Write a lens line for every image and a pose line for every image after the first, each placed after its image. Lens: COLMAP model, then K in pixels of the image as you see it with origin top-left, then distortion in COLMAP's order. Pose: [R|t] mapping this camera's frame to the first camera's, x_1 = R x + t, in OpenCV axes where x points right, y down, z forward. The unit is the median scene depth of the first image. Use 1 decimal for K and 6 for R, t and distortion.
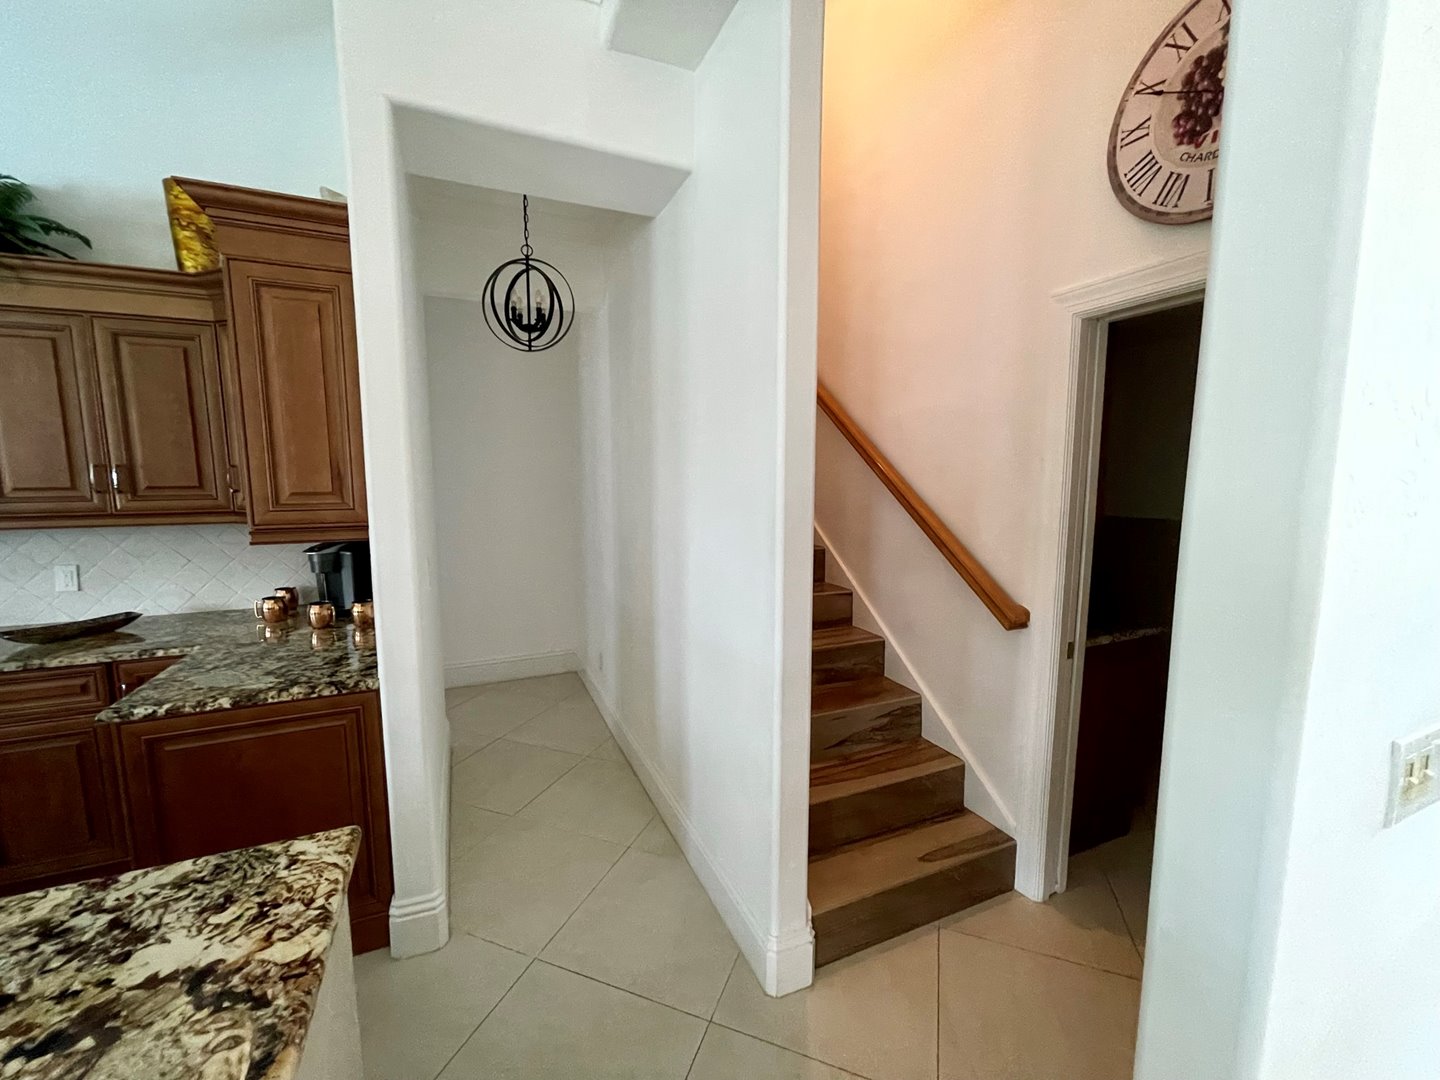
lens RADIAL K [[581.8, 0, 719.5], [0, 581.8, 540.5], [0, 0, 1]] dist [0.000387, -0.000606]
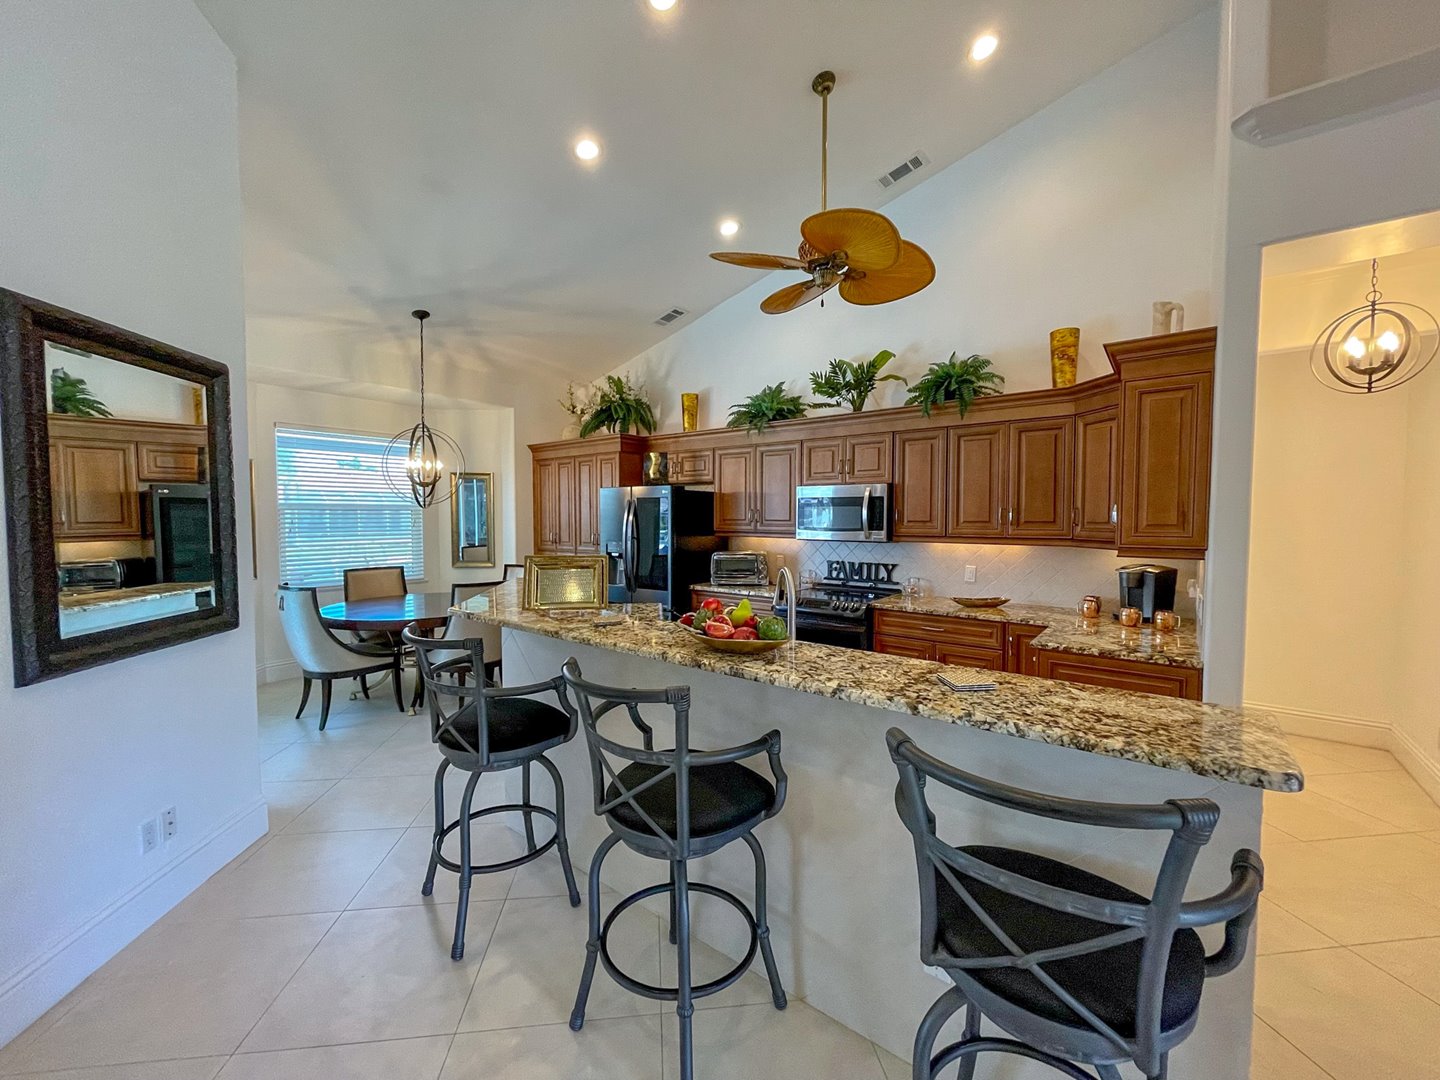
lens RADIAL K [[581.8, 0, 715.6], [0, 581.8, 540.0], [0, 0, 1]] dist [0.000387, -0.000606]
pose [[0.458258, 0.035962, -0.888091, 0.073665], [-0.102681, 0.994633, -0.012707, 0.071626], [0.882868, 0.097013, 0.459492, -0.529704]]
